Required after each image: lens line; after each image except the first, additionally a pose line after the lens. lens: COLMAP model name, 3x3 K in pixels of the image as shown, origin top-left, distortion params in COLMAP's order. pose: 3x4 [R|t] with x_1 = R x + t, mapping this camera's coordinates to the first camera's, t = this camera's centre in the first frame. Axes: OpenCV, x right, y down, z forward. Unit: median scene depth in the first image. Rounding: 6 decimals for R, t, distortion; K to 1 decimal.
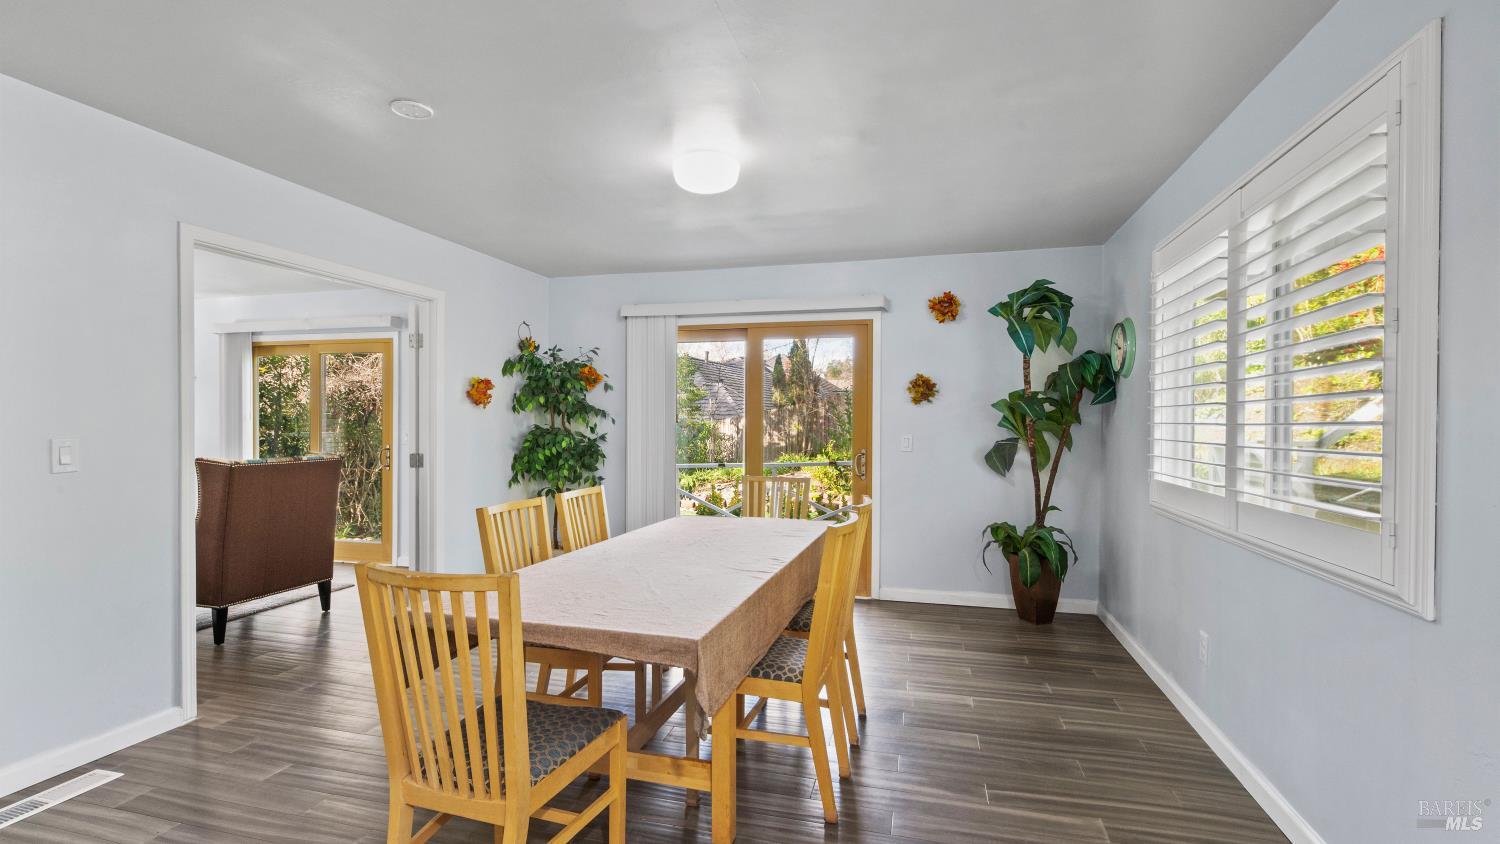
lens RADIAL K [[671.8, 0, 756.0], [0, 671.8, 422.9], [0, 0, 1]] dist [-0.004366, -0.001553]
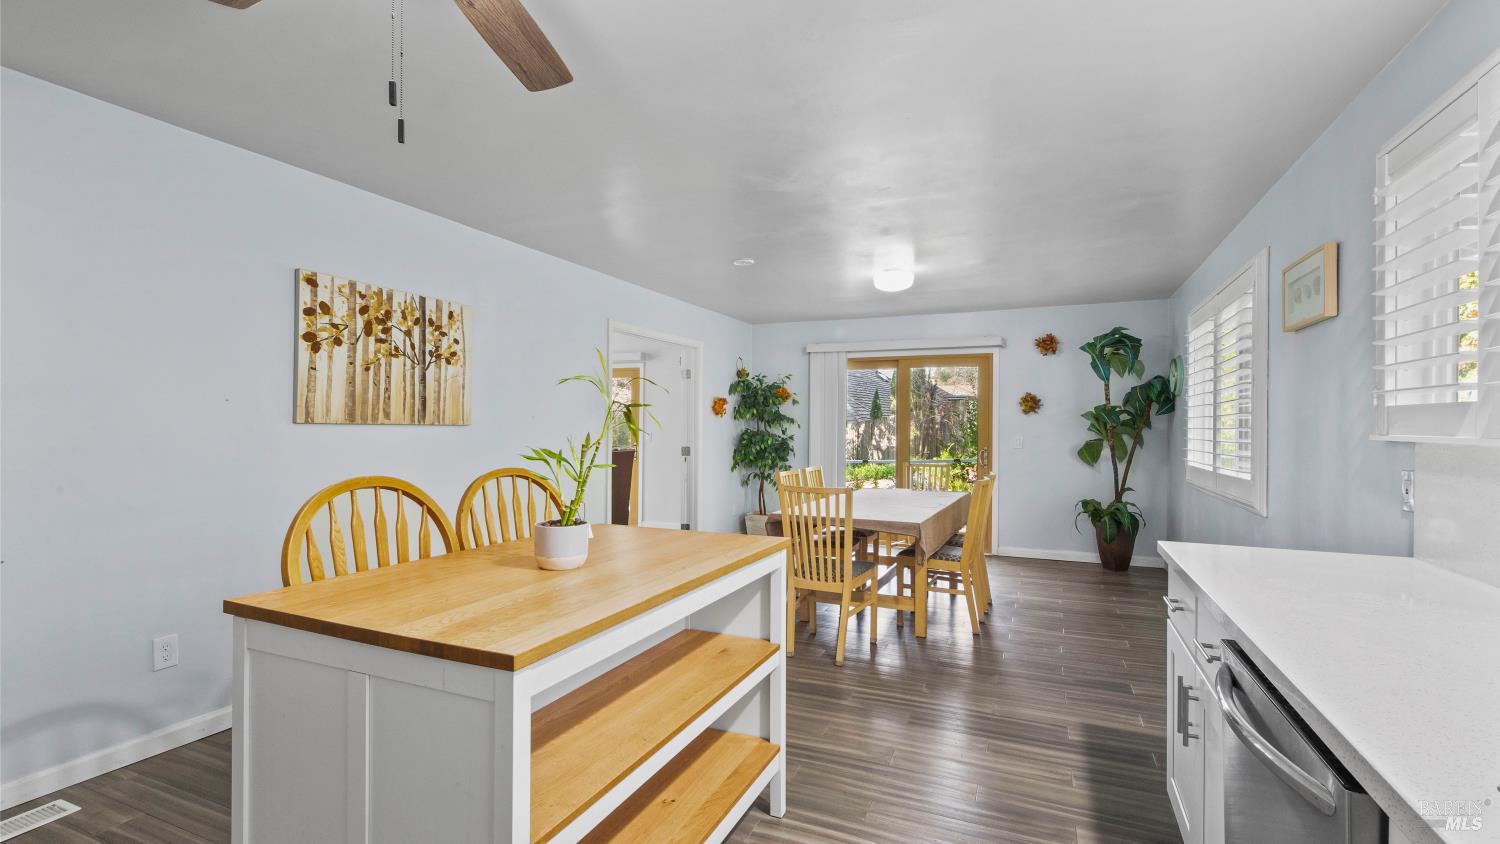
lens RADIAL K [[671.8, 0, 749.0], [0, 671.8, 423.9], [0, 0, 1]] dist [-0.004366, -0.001553]
pose [[0.986700, 0.001356, -0.162546, -0.102850], [-0.002366, 0.999979, -0.006021, 0.001582], [0.162535, 0.006325, 0.986683, -0.473447]]
